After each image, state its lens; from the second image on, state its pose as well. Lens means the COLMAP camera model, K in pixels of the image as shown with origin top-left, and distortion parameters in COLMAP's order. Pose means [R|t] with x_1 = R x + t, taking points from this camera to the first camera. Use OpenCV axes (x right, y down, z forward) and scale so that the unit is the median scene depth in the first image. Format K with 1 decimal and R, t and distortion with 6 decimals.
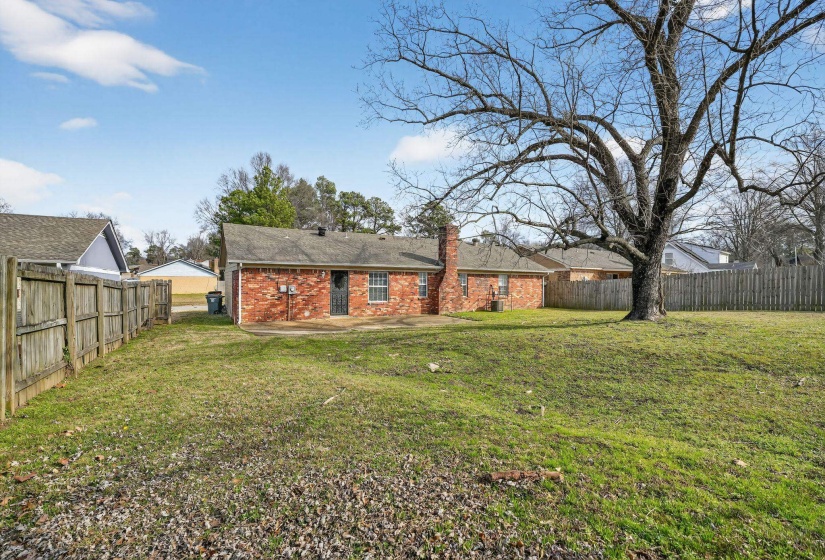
lens RADIAL K [[366.3, 0, 411.7], [0, 366.3, 278.3], [0, 0, 1]] dist [-0.022503, -0.001405]
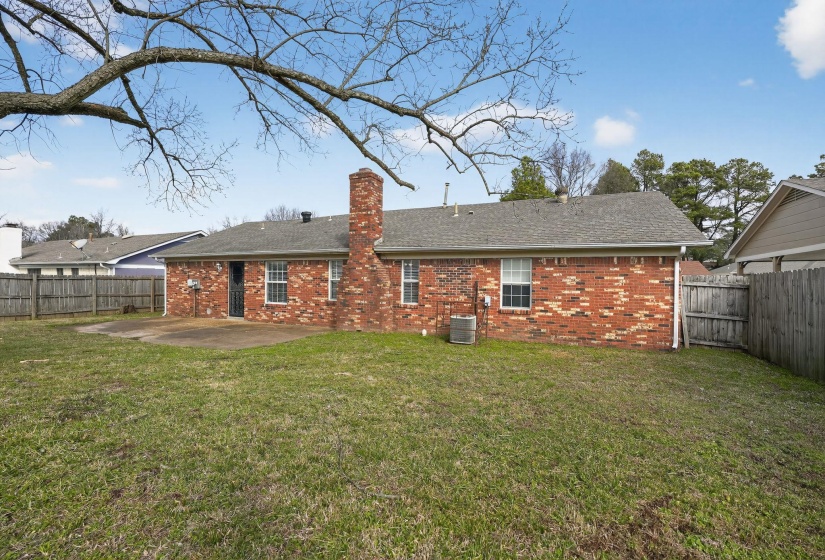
lens RADIAL K [[366.3, 0, 414.0], [0, 366.3, 282.9], [0, 0, 1]] dist [-0.022503, -0.001405]
pose [[0.577787, 0.004849, -0.816173, 0.657802], [0.001277, 0.999976, 0.006845, 0.019907], [0.816187, -0.004997, 0.577767, 0.818437]]
